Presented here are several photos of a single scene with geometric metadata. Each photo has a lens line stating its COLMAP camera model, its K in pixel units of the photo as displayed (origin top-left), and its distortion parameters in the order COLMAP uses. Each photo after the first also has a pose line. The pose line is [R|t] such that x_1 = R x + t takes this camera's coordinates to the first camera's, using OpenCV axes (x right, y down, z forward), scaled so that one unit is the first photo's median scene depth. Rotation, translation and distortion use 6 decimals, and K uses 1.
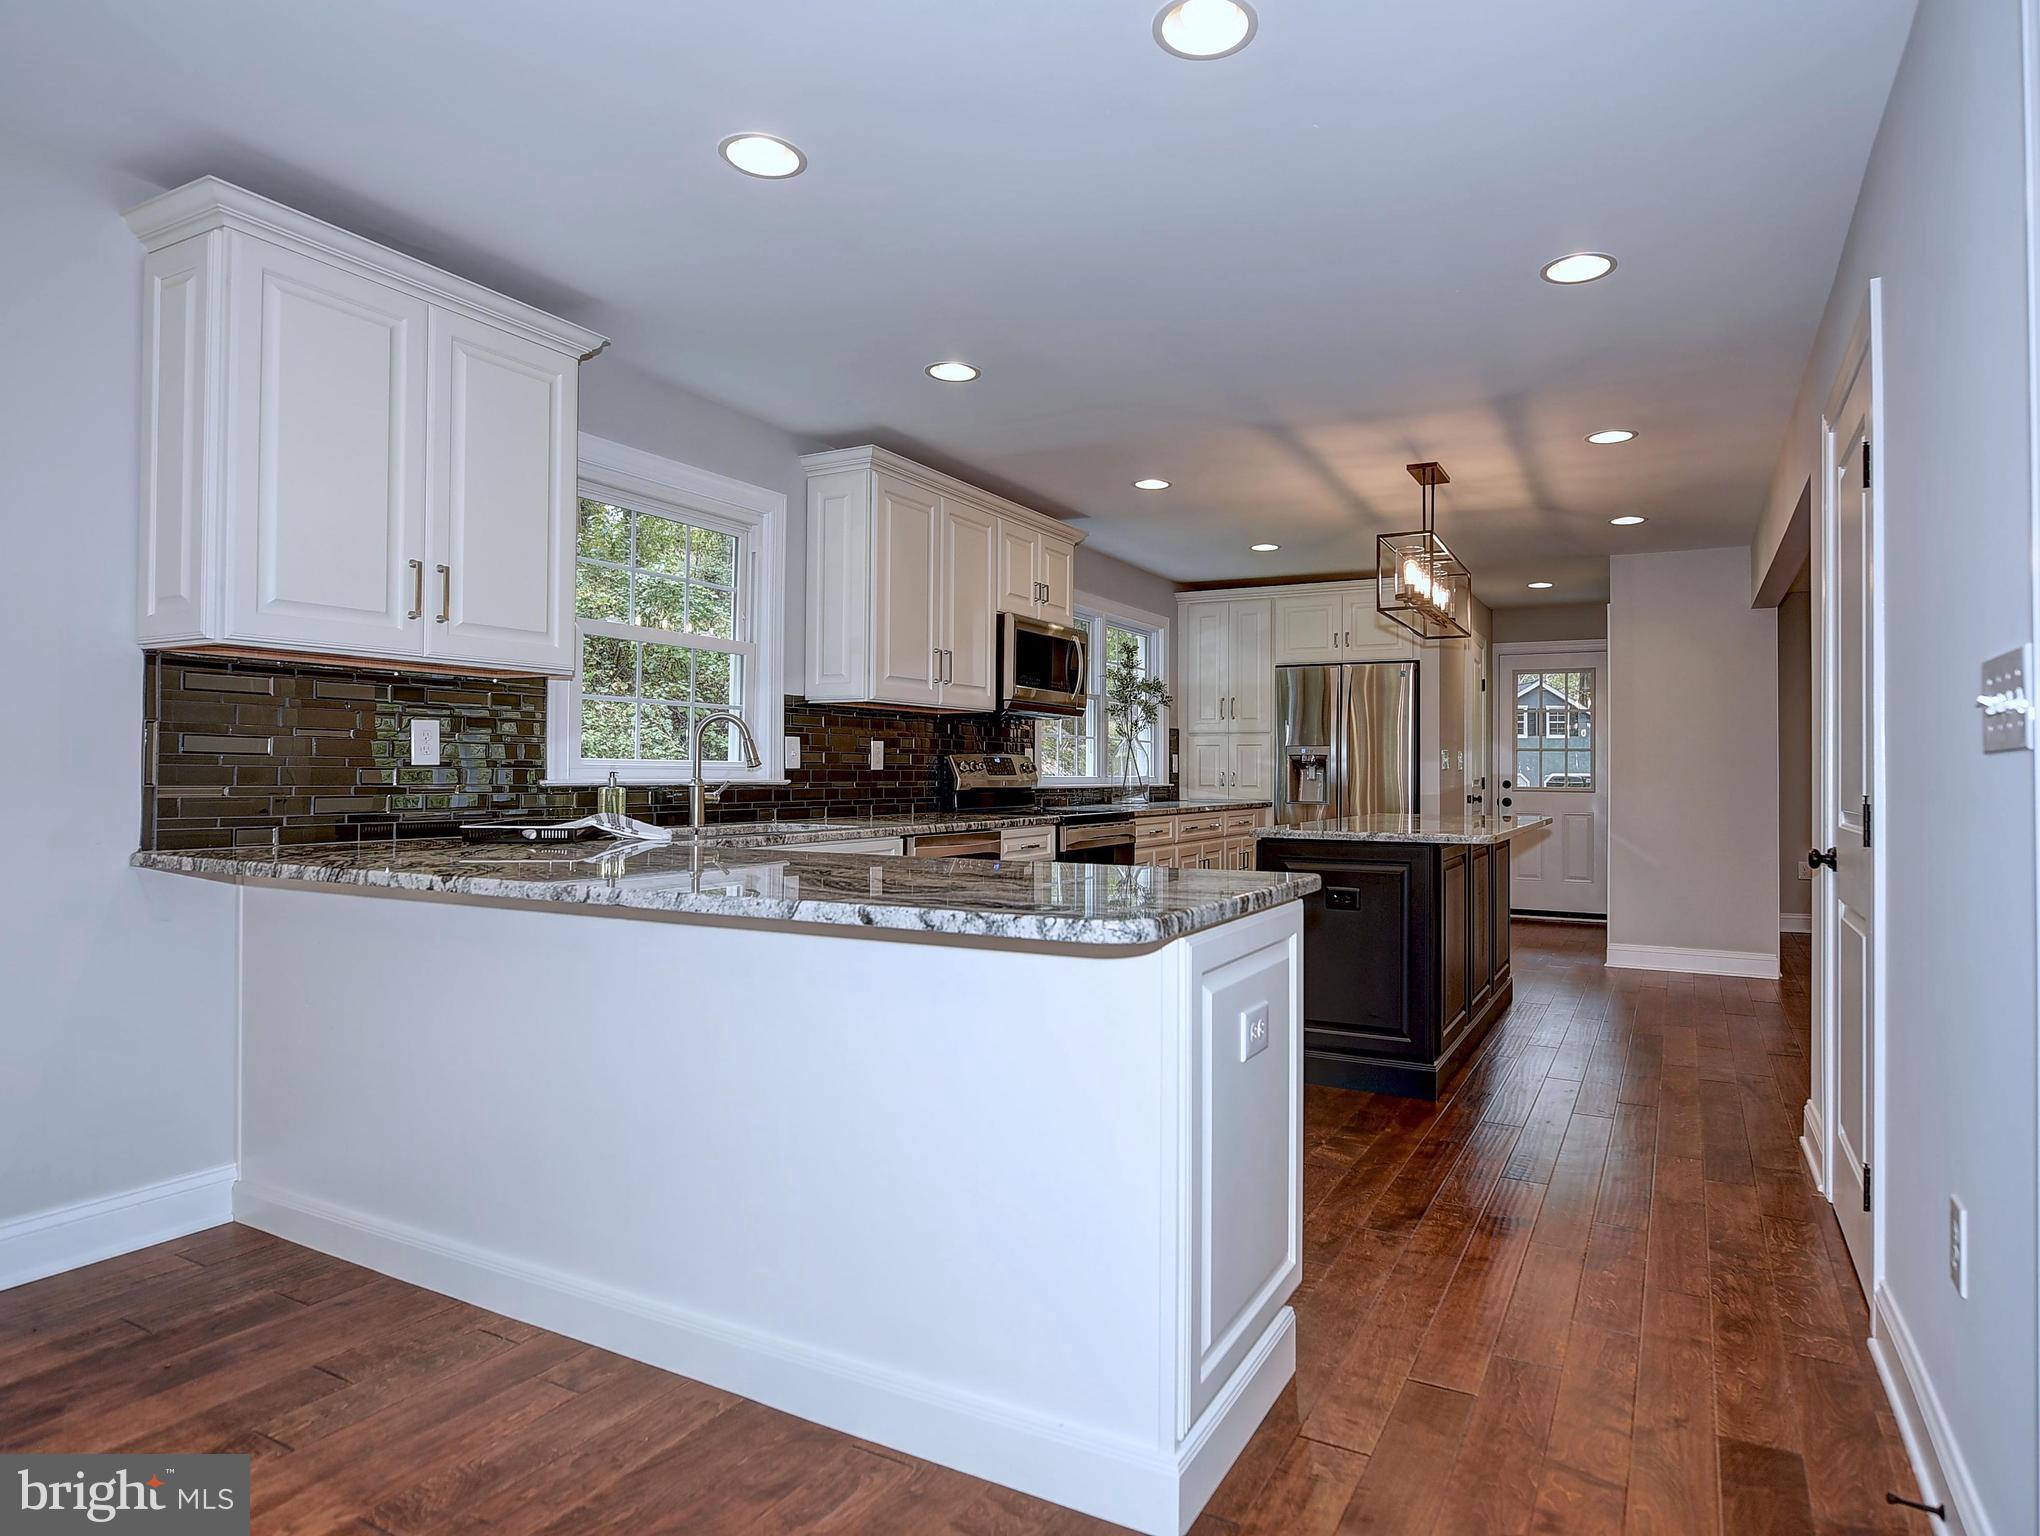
lens RADIAL K [[1130.0, 0, 1027.3], [0, 1130.0, 749.7], [0, 0, 1]] dist [-0.011292, 0.000779]
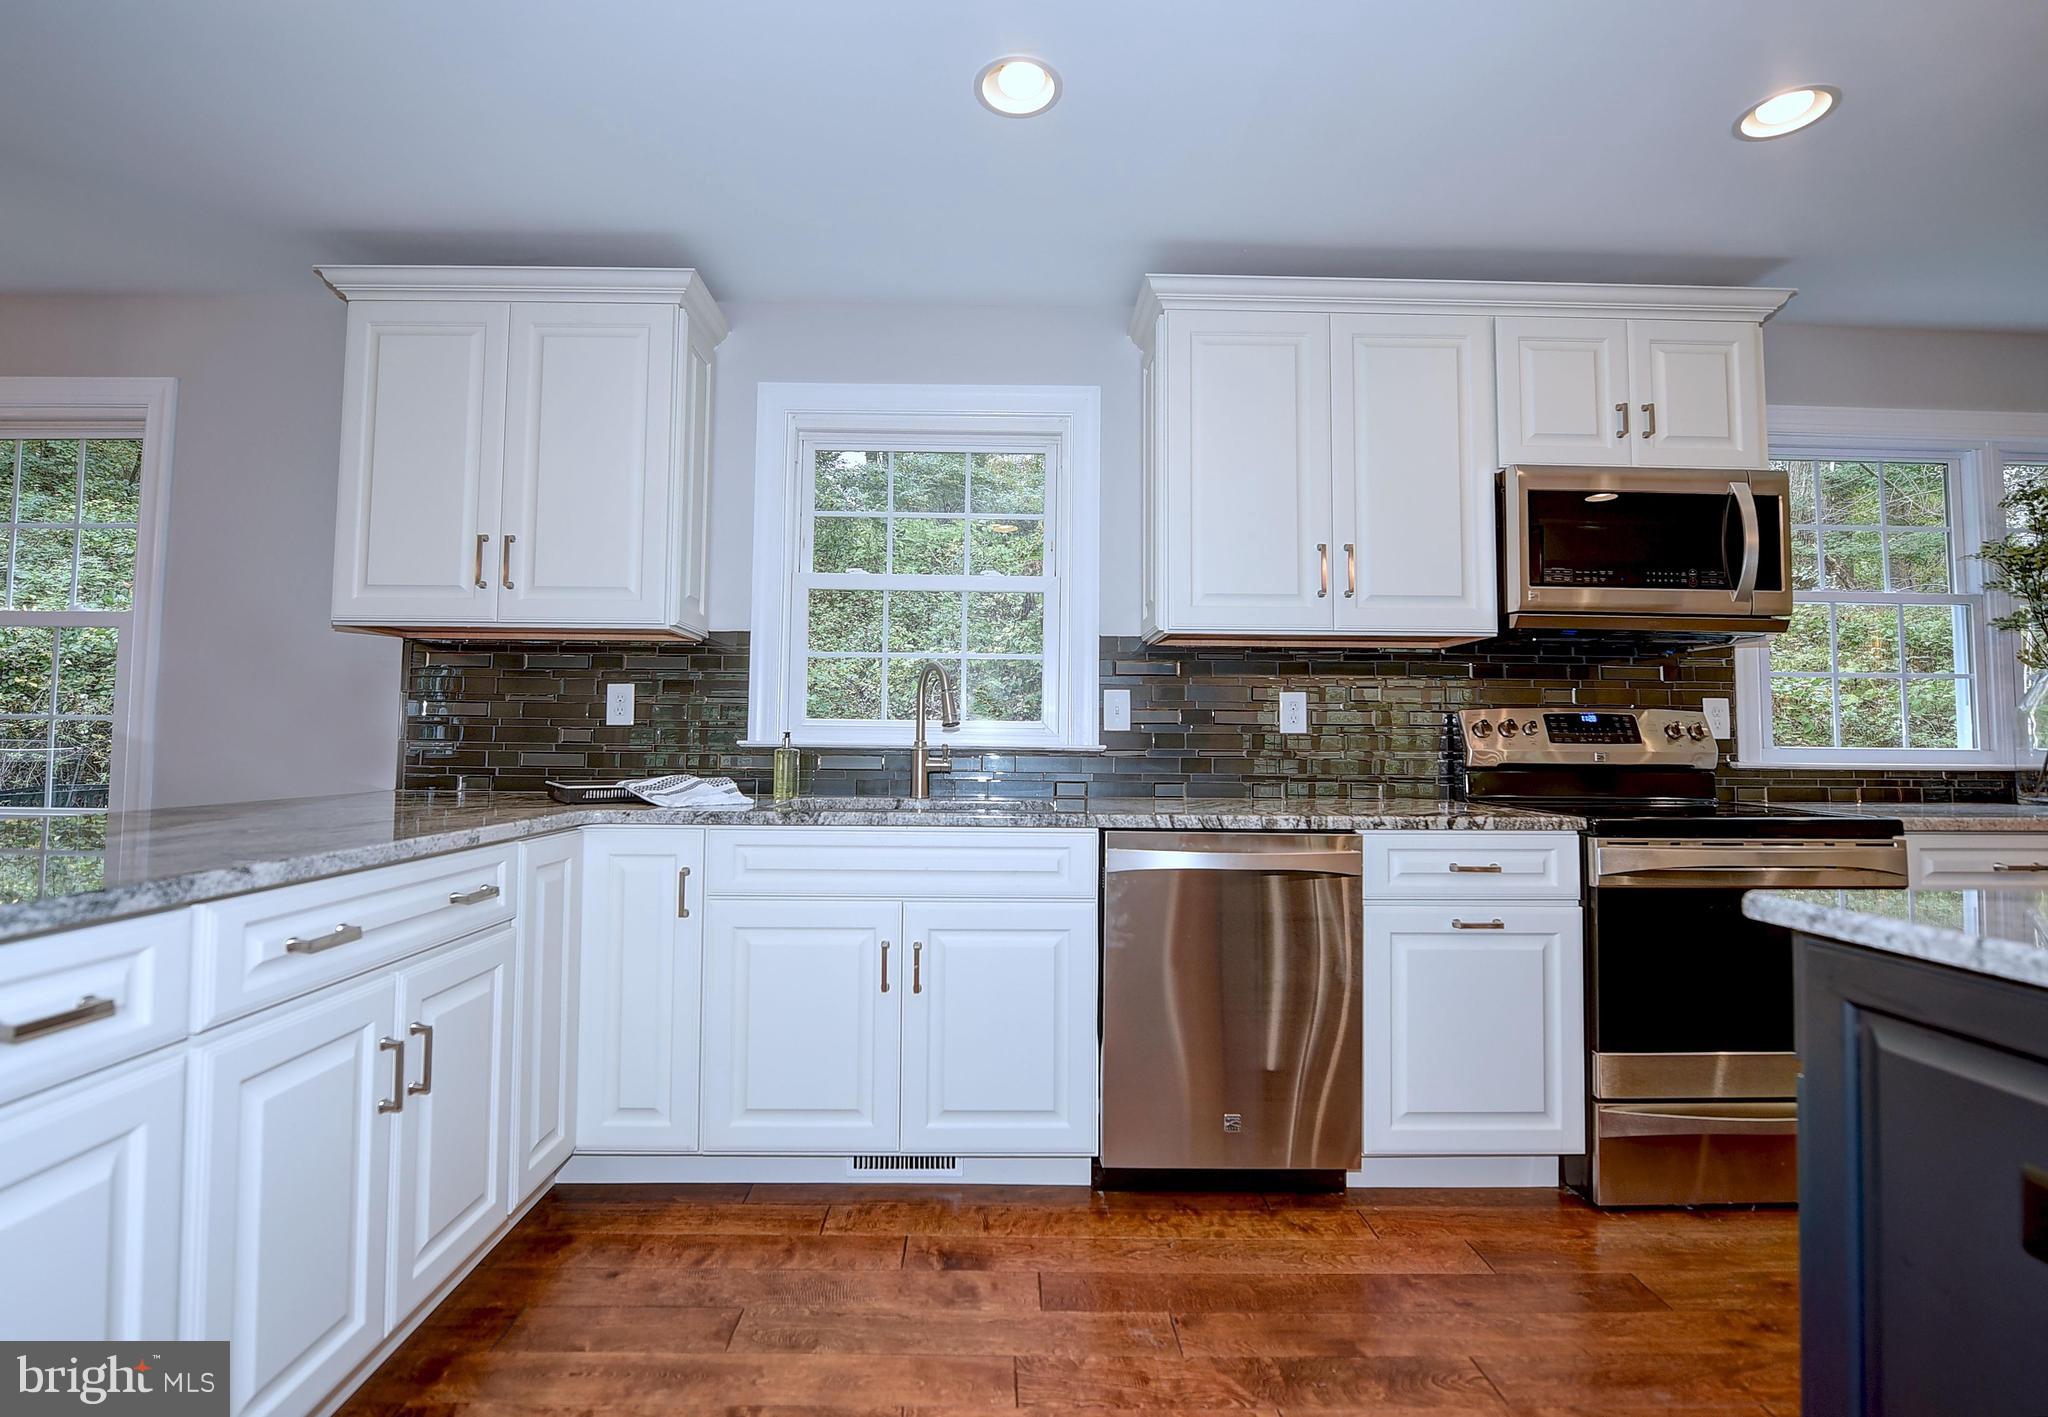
lens RADIAL K [[983.8, 0, 965.7], [0, 983.8, 695.8], [0, 0, 1]] dist [-0.001433, -0.001504]
pose [[0.498099, -0.034038, -0.866452, 0.330363], [0.010430, 0.999392, -0.033264, 0.014593], [0.867057, 0.007531, 0.498151, 0.579444]]
